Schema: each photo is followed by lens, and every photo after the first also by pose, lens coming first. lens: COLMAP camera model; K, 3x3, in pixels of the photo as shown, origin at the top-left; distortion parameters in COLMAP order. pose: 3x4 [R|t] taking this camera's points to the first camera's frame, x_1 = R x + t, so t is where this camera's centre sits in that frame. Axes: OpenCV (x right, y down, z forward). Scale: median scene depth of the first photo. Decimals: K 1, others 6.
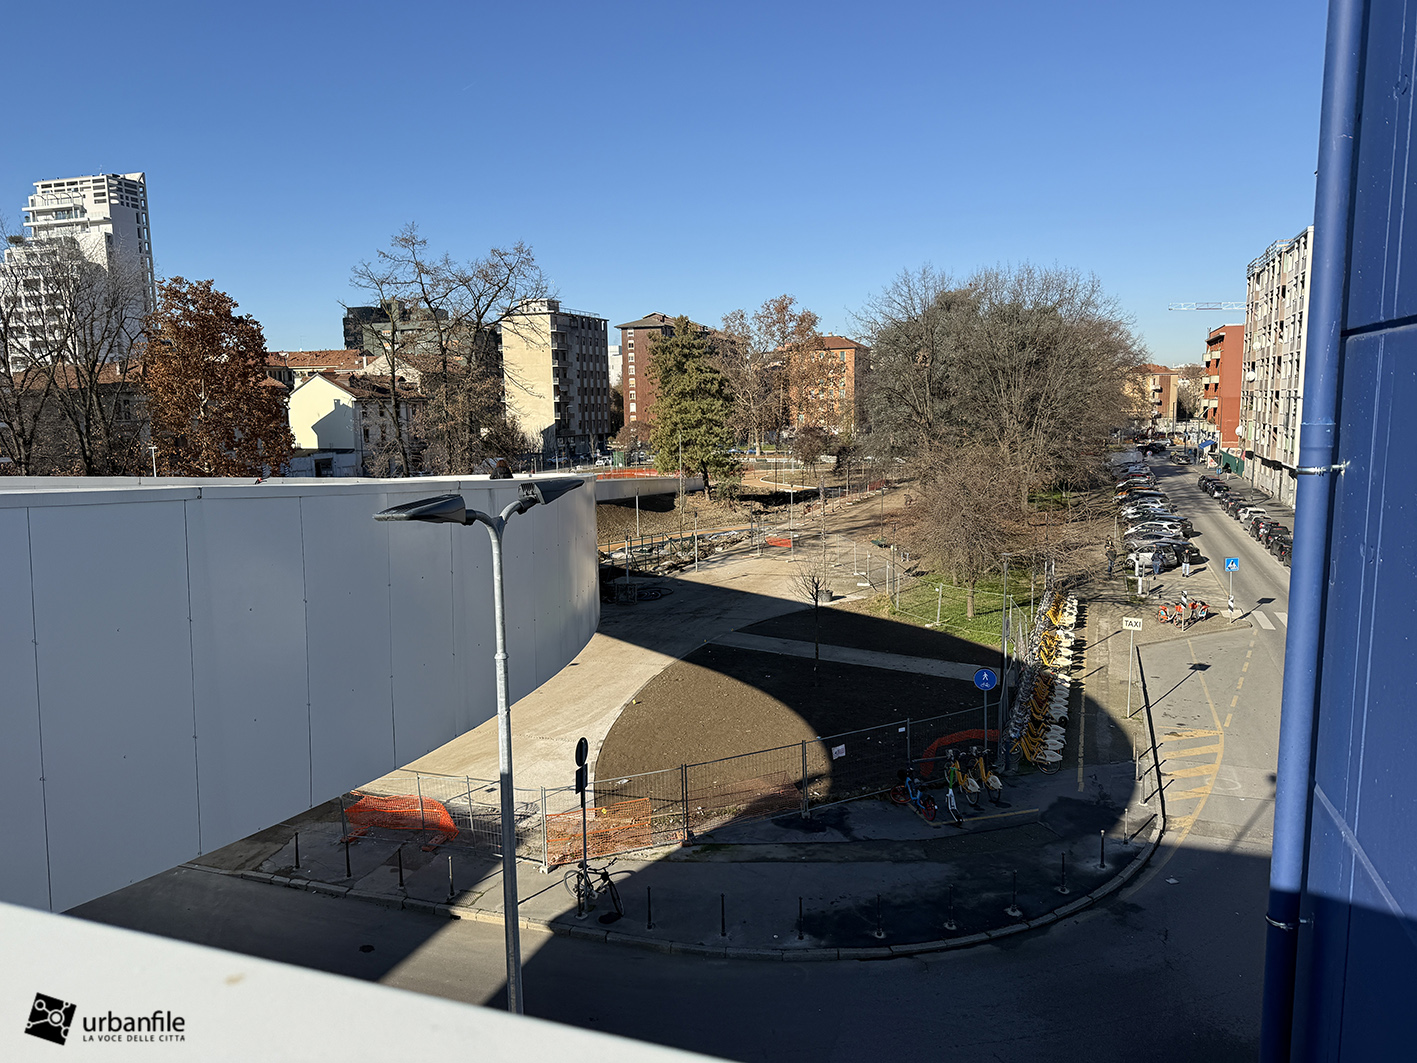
lens RADIAL K [[990.0, 0, 715.0], [0, 990.0, 561.6], [0, 0, 1]] dist [0.005018, -0.007120]
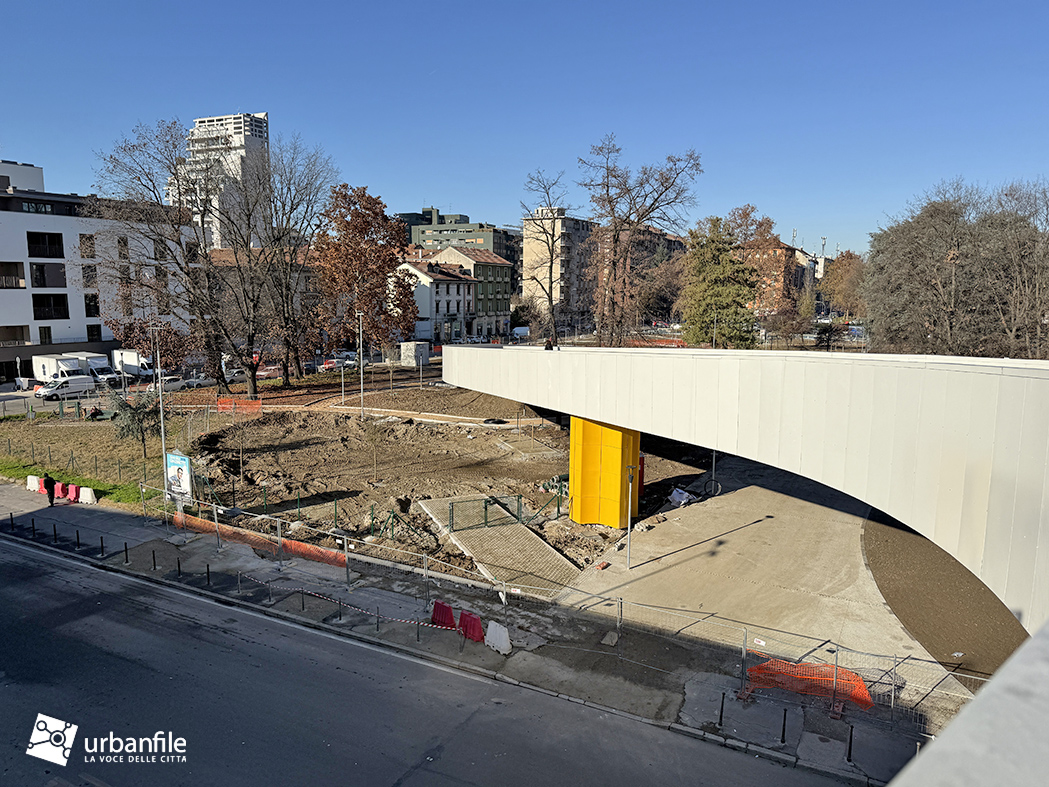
lens RADIAL K [[734.9, 0, 524.9], [0, 734.9, 401.6], [0, 0, 1]] dist [0.096461, -0.111527]
pose [[0.988626, 0.045466, -0.143358, -0.058127], [-0.046323, 0.998923, -0.002640, -0.002104], [0.143083, 0.009251, 0.989667, 0.020837]]
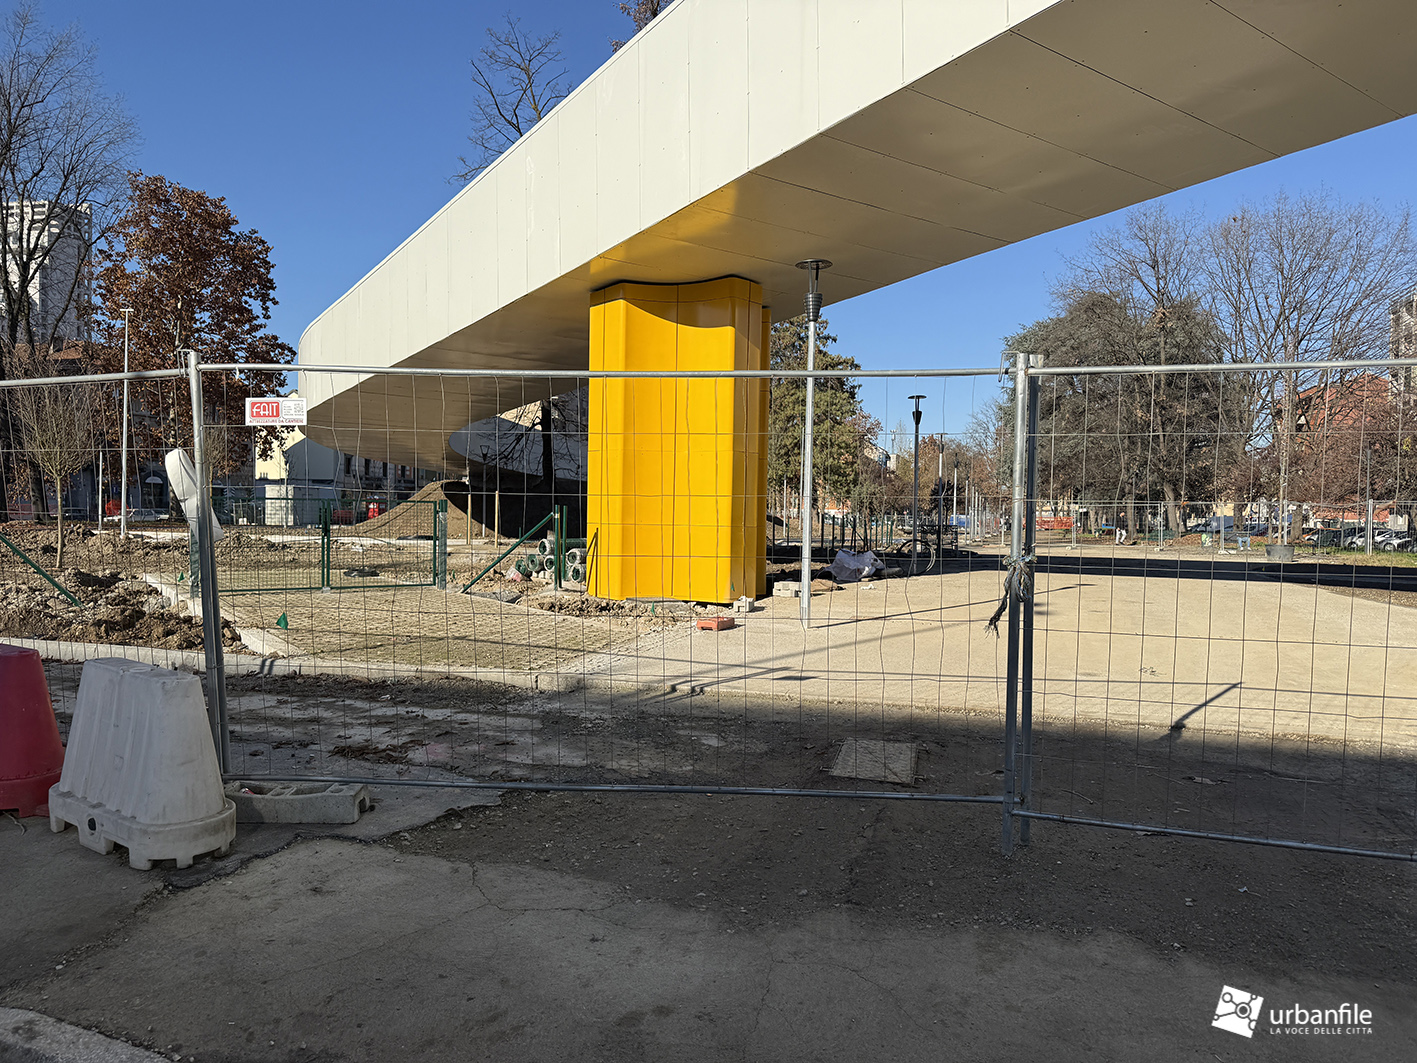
lens RADIAL K [[992.7, 0, 709.1], [0, 992.7, 542.4], [0, 0, 1]] dist [0.096461, -0.111527]
pose [[0.997722, 0.033555, 0.058516, -0.065884], [-0.025219, 0.990143, -0.137773, 0.030827], [-0.062562, 0.135983, 0.988734, 0.107319]]
